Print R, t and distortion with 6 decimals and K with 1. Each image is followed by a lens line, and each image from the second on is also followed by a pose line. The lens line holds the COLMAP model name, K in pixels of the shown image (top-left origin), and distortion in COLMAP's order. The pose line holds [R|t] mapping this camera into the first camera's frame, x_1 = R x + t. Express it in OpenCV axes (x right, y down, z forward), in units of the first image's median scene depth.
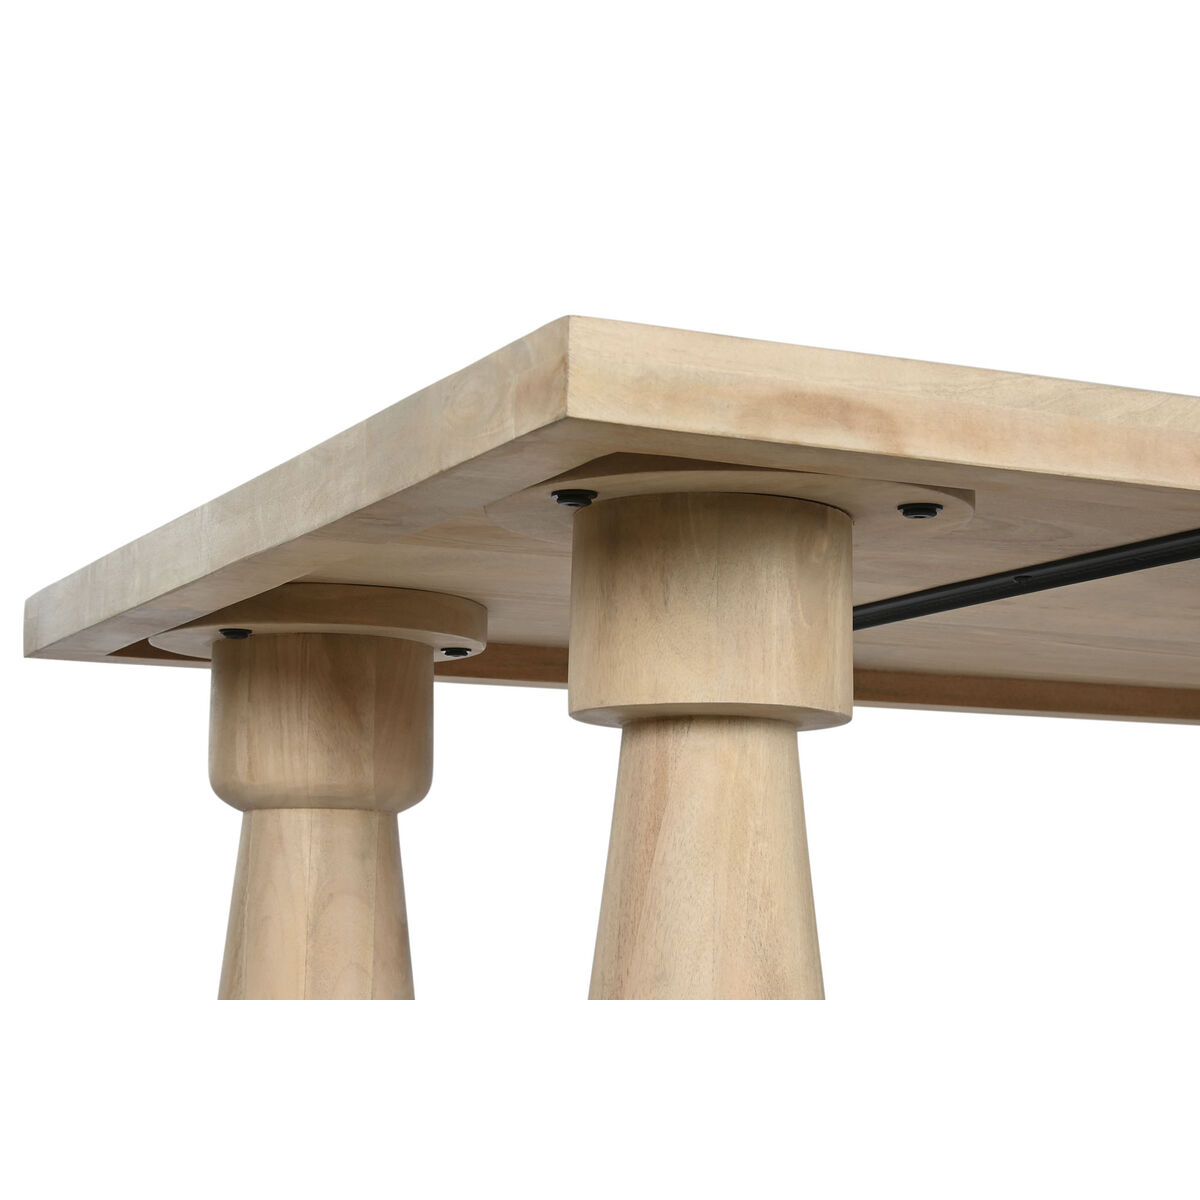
lens RADIAL K [[2532.7, 0, 600.0], [0, 2532.7, 600.0], [0, 0, 1]] dist [-0.021819, -0.033970]
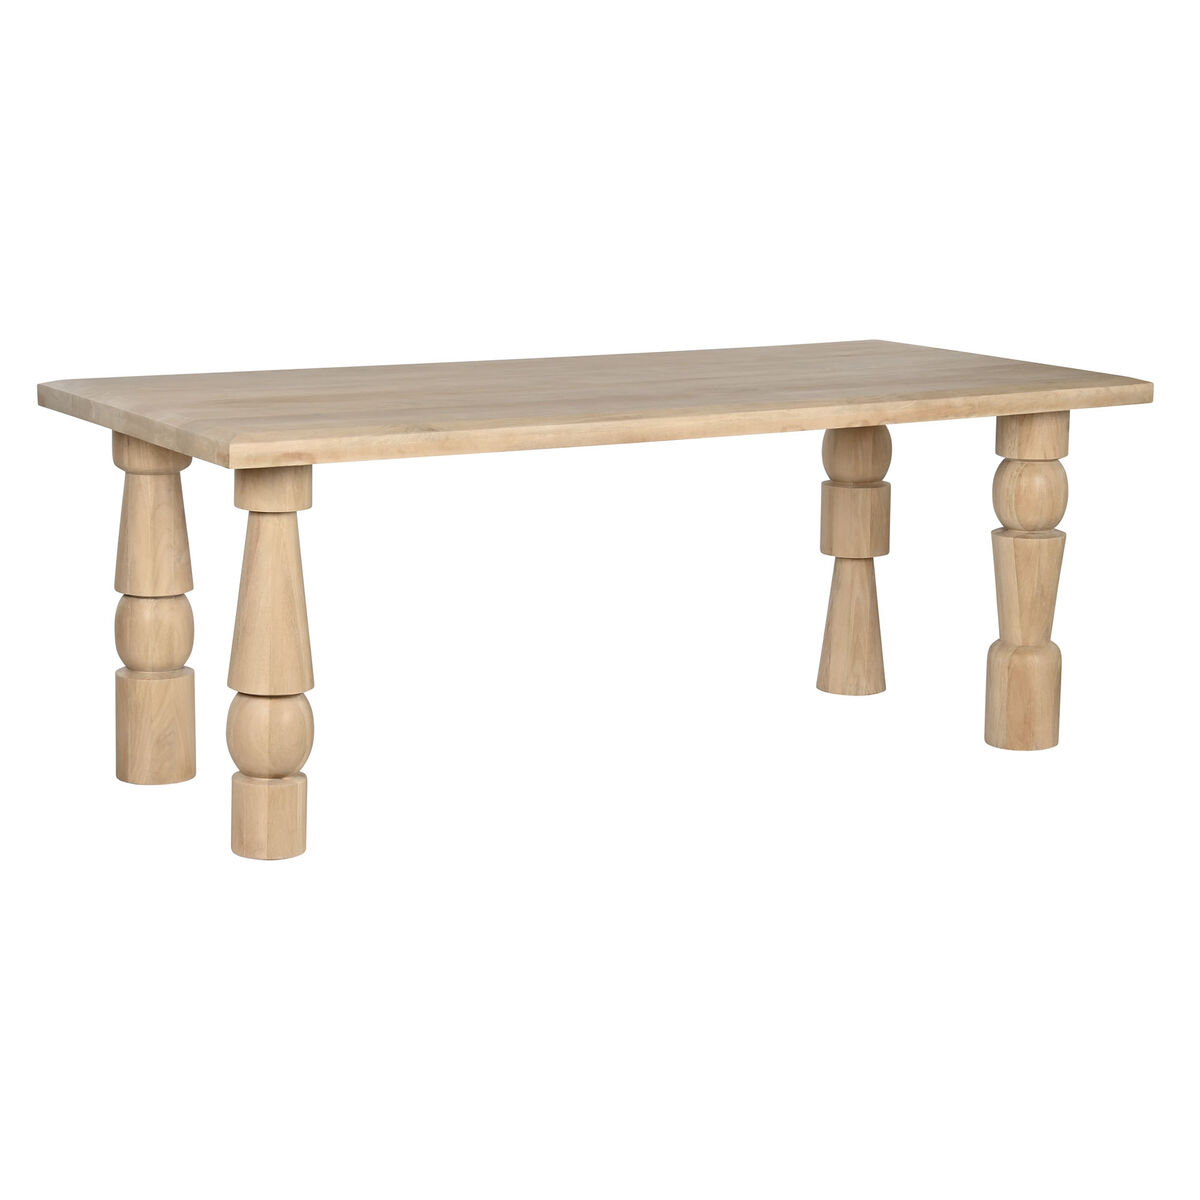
lens RADIAL K [[3635.1, 0, 600.0], [0, 3635.1, 600.0], [0, 0, 1]] dist [0.058438, 0.631710]
pose [[0.998299, -0.000374, 0.058294, 0.155402], [-0.019072, 0.942853, 0.332663, -1.177289], [-0.055087, -0.333209, 0.941242, -2.986819]]
